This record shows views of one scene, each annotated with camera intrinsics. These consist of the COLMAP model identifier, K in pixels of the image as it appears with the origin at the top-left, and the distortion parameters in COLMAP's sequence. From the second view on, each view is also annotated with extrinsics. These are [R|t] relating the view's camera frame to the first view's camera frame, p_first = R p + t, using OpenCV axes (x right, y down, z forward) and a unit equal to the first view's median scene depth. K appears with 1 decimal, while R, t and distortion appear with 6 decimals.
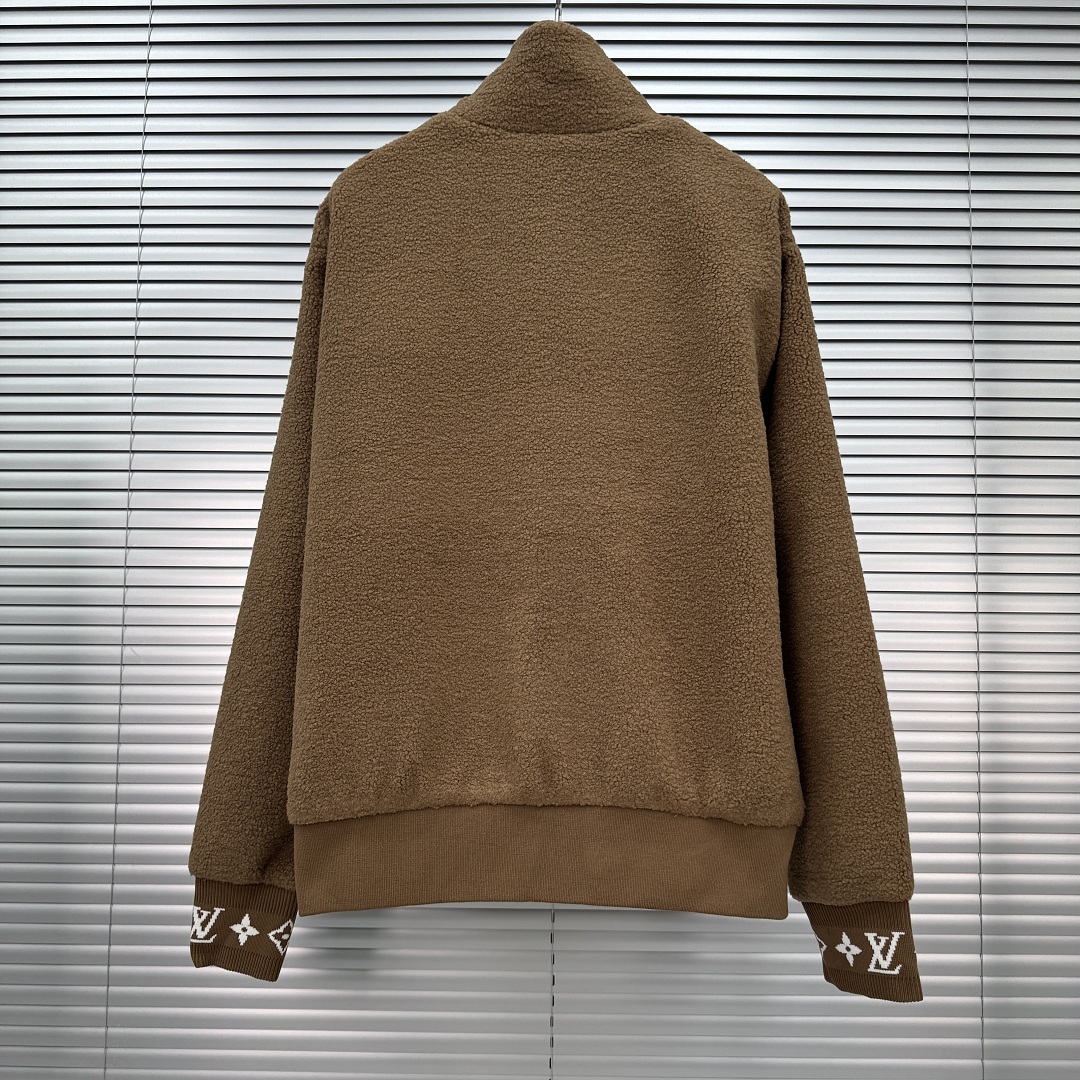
lens RADIAL K [[1087.8, 0, 537.5], [0, 1087.8, 532.1], [0, 0, 1]] dist [0.173484, -0.468482]
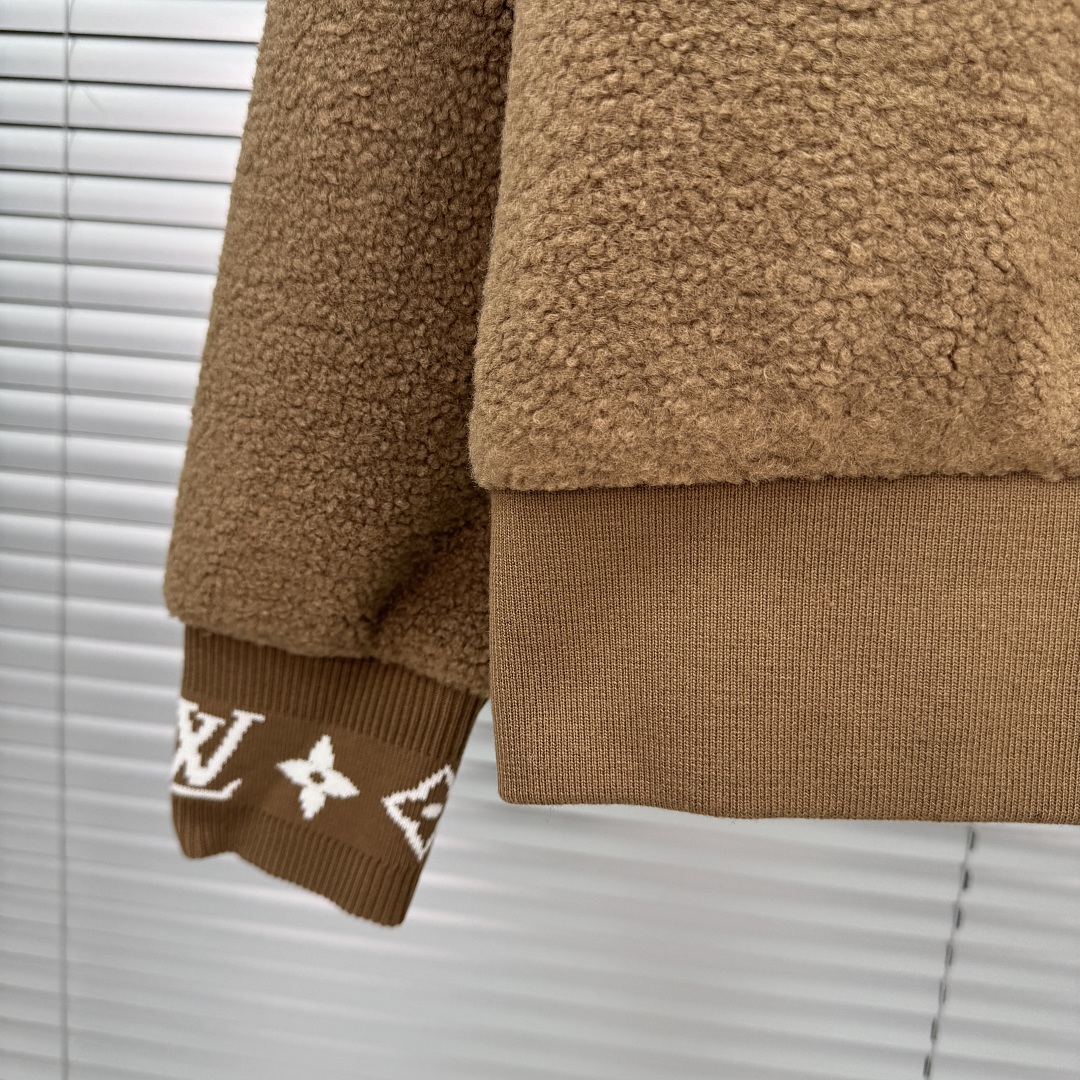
lens RADIAL K [[1087.8, 0, 537.5], [0, 1087.8, 532.1], [0, 0, 1]] dist [0.173484, -0.468482]
pose [[0.993218, 0.086706, -0.077457, -0.177397], [-0.065696, 0.968200, 0.241397, 0.197150], [0.095925, -0.234671, 0.967330, 0.694933]]
